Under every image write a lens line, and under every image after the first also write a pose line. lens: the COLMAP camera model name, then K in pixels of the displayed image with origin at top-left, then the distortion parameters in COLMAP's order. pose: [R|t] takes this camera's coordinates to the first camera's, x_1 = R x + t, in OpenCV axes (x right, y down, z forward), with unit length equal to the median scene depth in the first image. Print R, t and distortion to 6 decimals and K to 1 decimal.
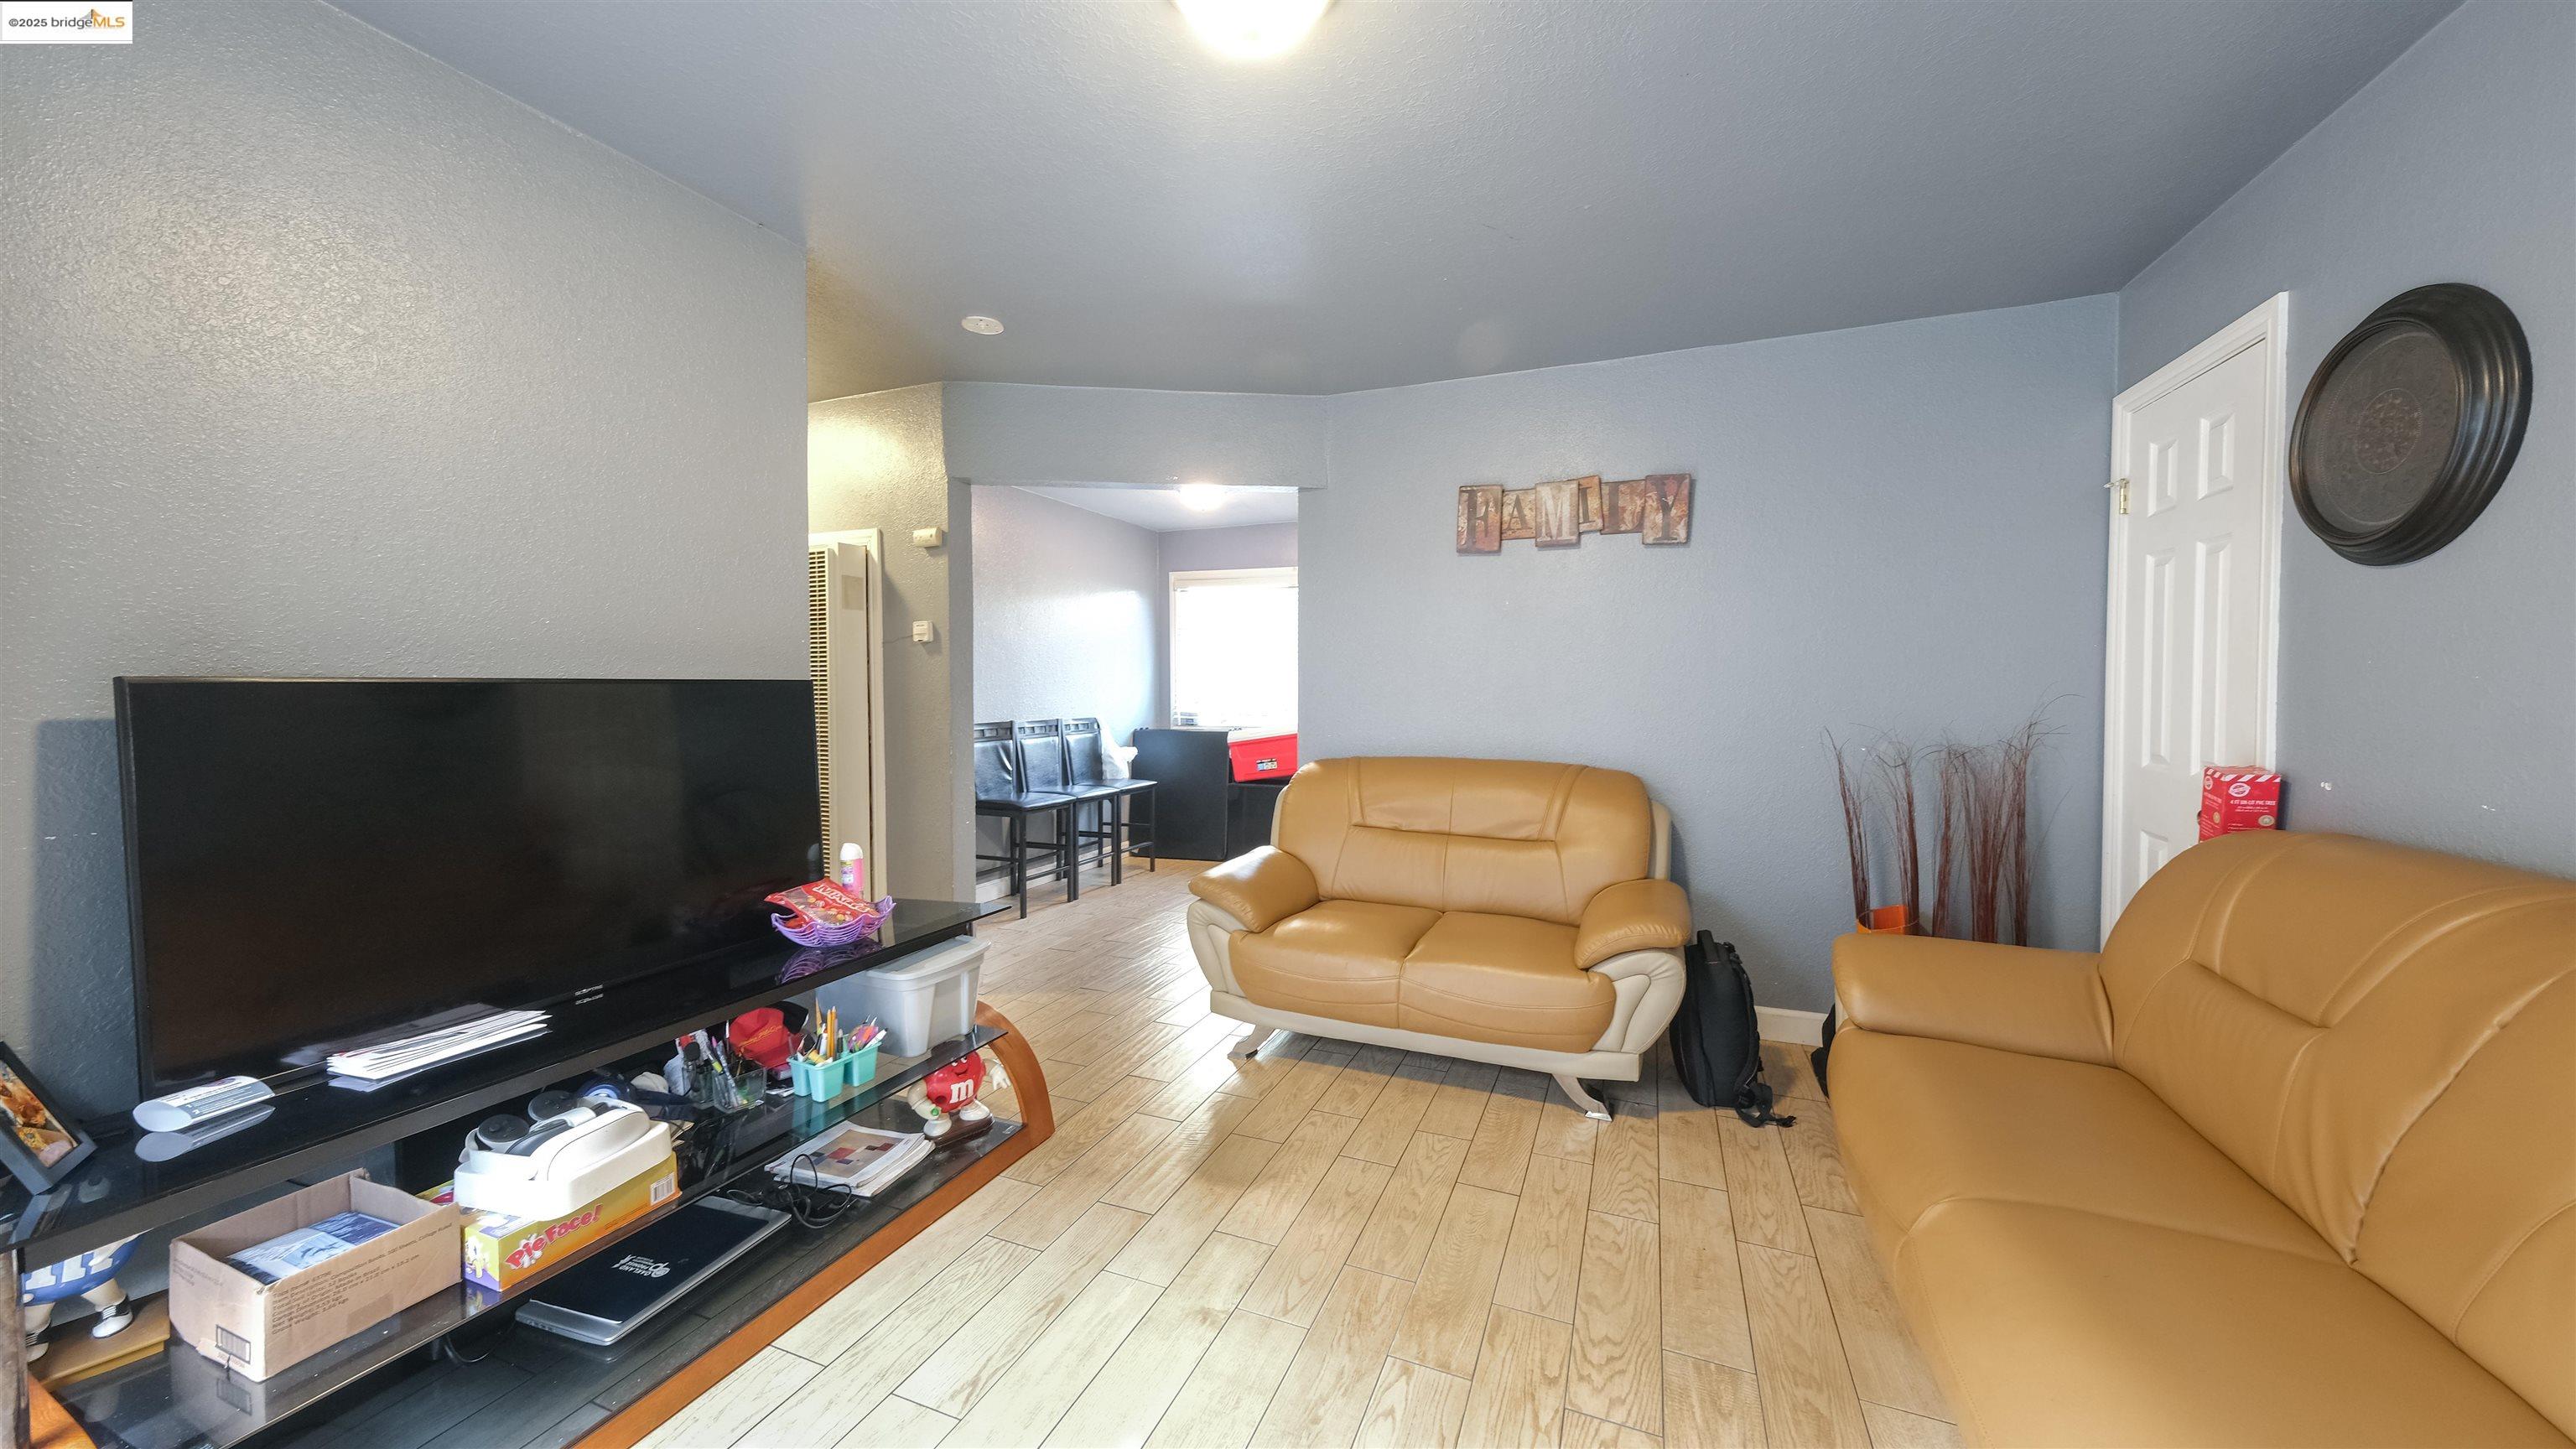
lens RADIAL K [[874.9, 0, 1289.1], [0, 874.9, 718.0], [0, 0, 1]] dist [-0.002333, -0.000155]
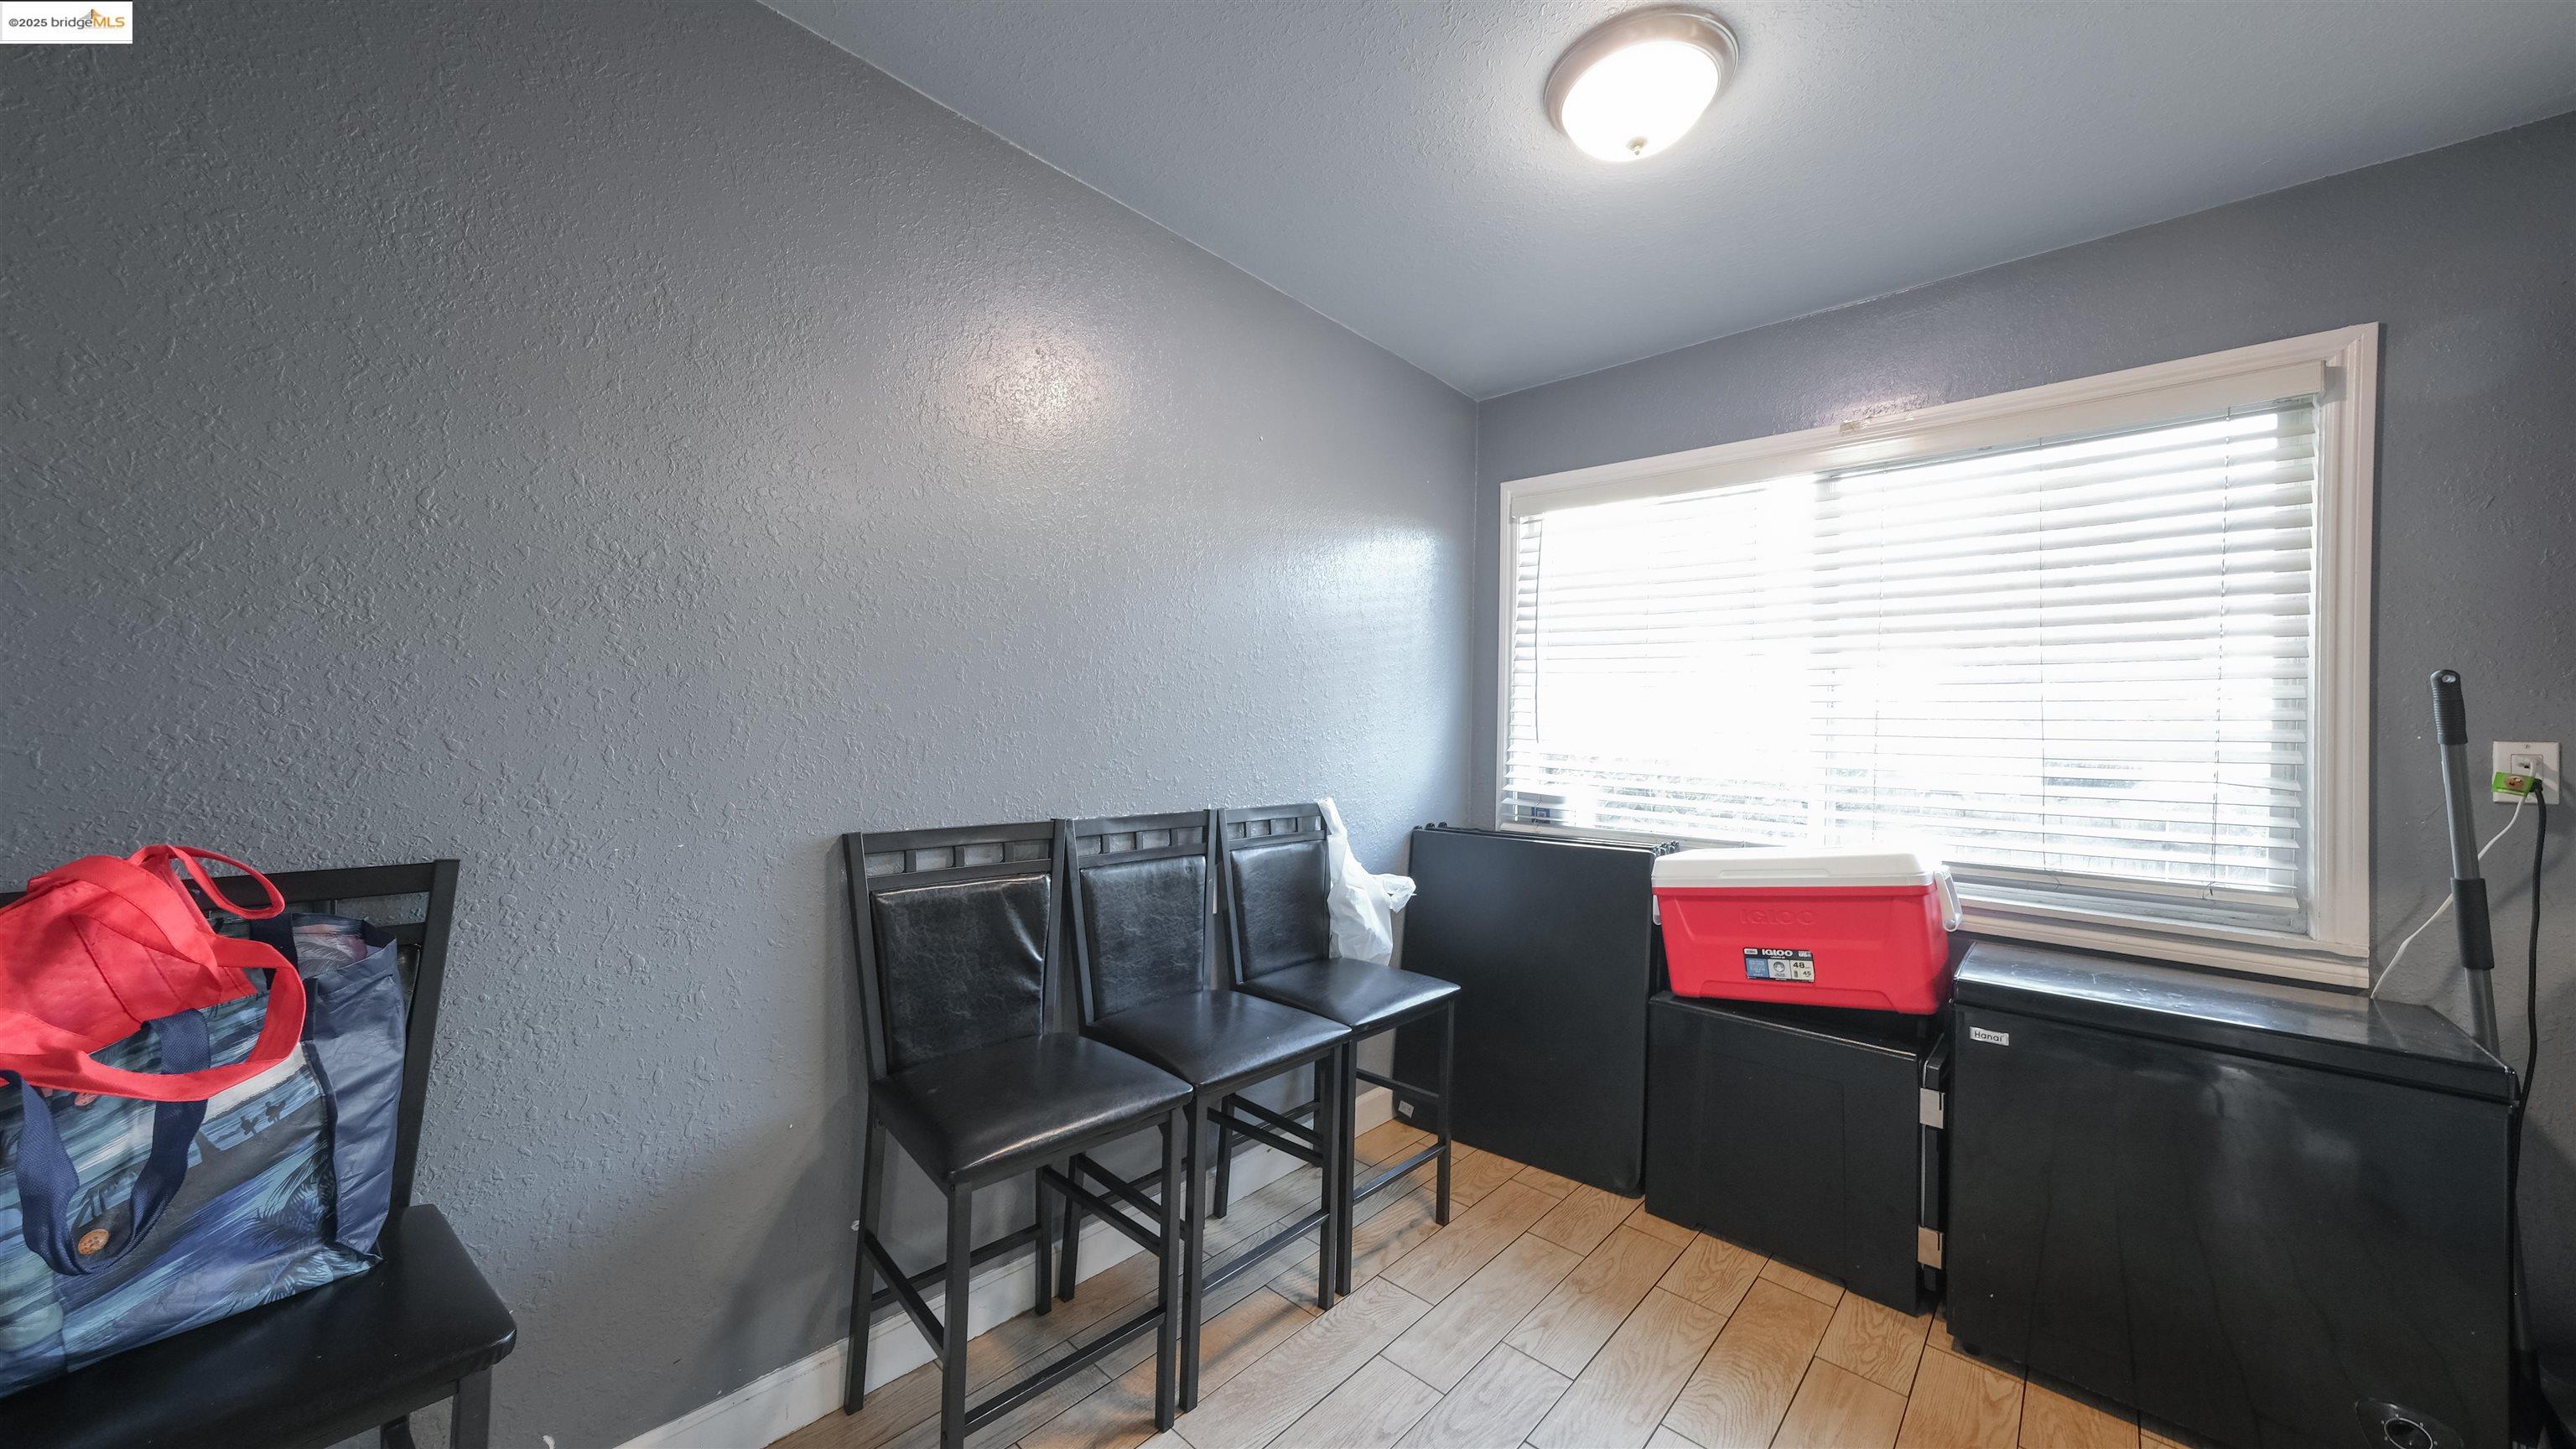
lens RADIAL K [[874.9, 0, 1281.0], [0, 874.9, 715.8], [0, 0, 1]] dist [-0.002333, -0.000155]
pose [[0.938005, 0.023369, -0.345833, -0.094731], [-0.036195, 0.998874, -0.030674, -0.028503], [0.344726, 0.041290, 0.937795, 0.602975]]
